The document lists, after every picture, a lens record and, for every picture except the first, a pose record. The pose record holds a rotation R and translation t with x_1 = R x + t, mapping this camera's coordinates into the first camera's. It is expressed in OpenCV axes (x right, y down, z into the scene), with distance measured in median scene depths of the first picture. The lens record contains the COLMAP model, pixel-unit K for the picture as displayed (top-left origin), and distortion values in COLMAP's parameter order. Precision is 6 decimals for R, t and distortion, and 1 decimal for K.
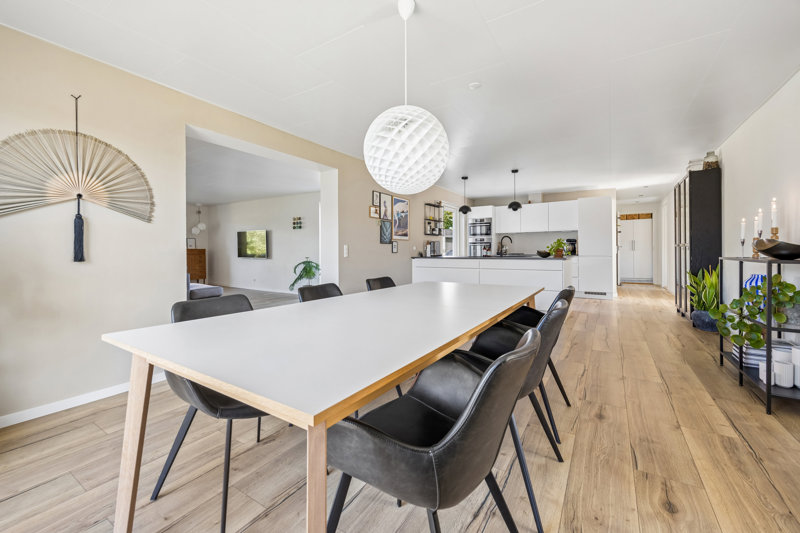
lens RADIAL K [[324.2, 0, 397.5], [0, 324.2, 252.2], [0, 0, 1]] dist [-0.000090, -0.000062]
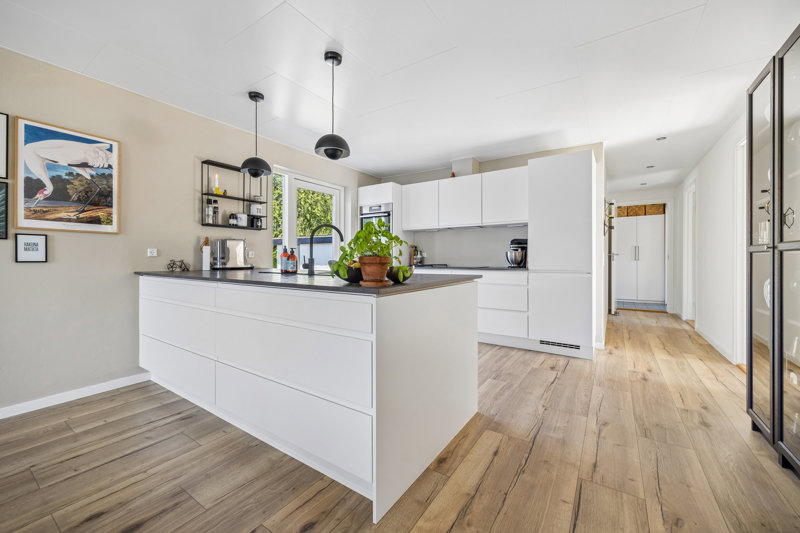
lens RADIAL K [[317.1, 0, 400.5], [0, 317.1, 260.8], [0, 0, 1]] dist [0.001003, 0.000105]
pose [[0.999884, 0.009047, -0.012268, 0.370817], [-0.009001, 0.999952, 0.003805, -0.004805], [0.012302, -0.003694, 0.999918, 0.506338]]
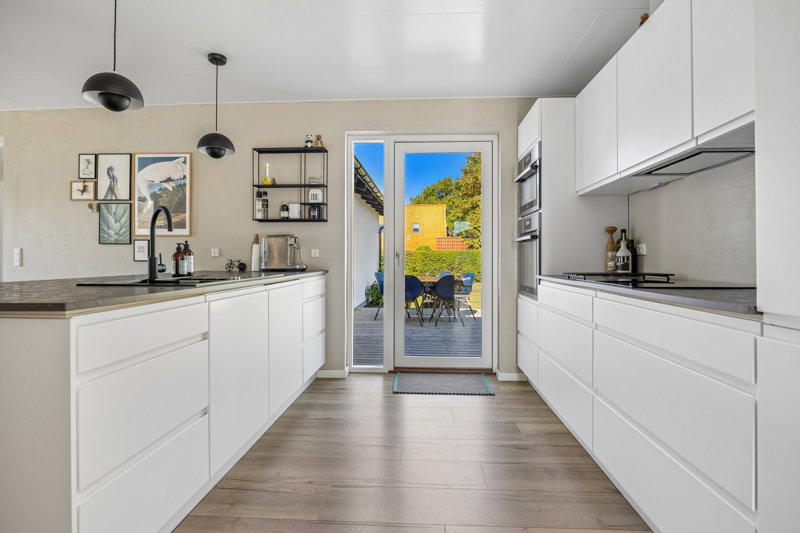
lens RADIAL K [[412.2, 0, 398.1], [0, 412.2, 257.4], [0, 0, 1]] dist [-0.000776, -0.000014]
pose [[0.478200, 0.003456, -0.878244, 0.638434], [-0.009136, 0.999958, -0.001039, -0.006154], [0.878203, 0.008520, 0.478212, 0.861105]]
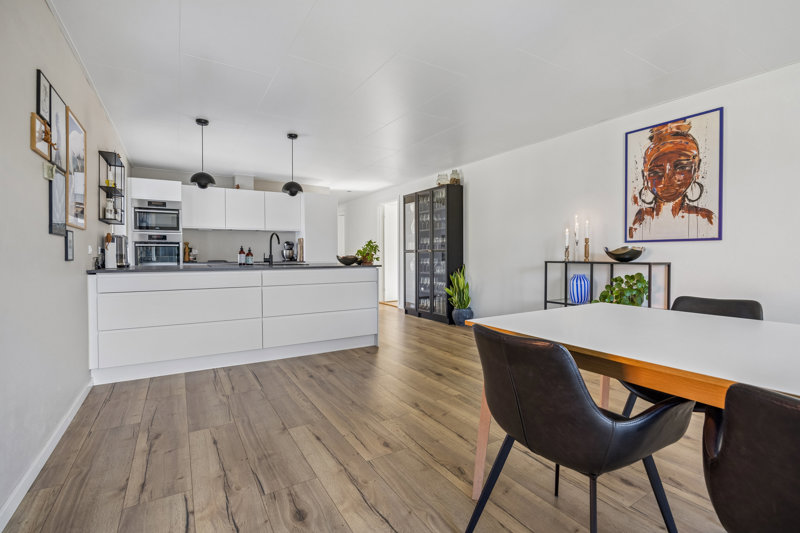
lens RADIAL K [[380.7, 0, 386.5], [0, 380.7, 256.9], [0, 0, 1]] dist [0.087364, 0.000056]
pose [[0.470162, 0.000461, 0.882580, -0.204194], [0.003598, 0.999991, -0.002439, -0.000067], [-0.882573, 0.004323, 0.470156, 0.374661]]
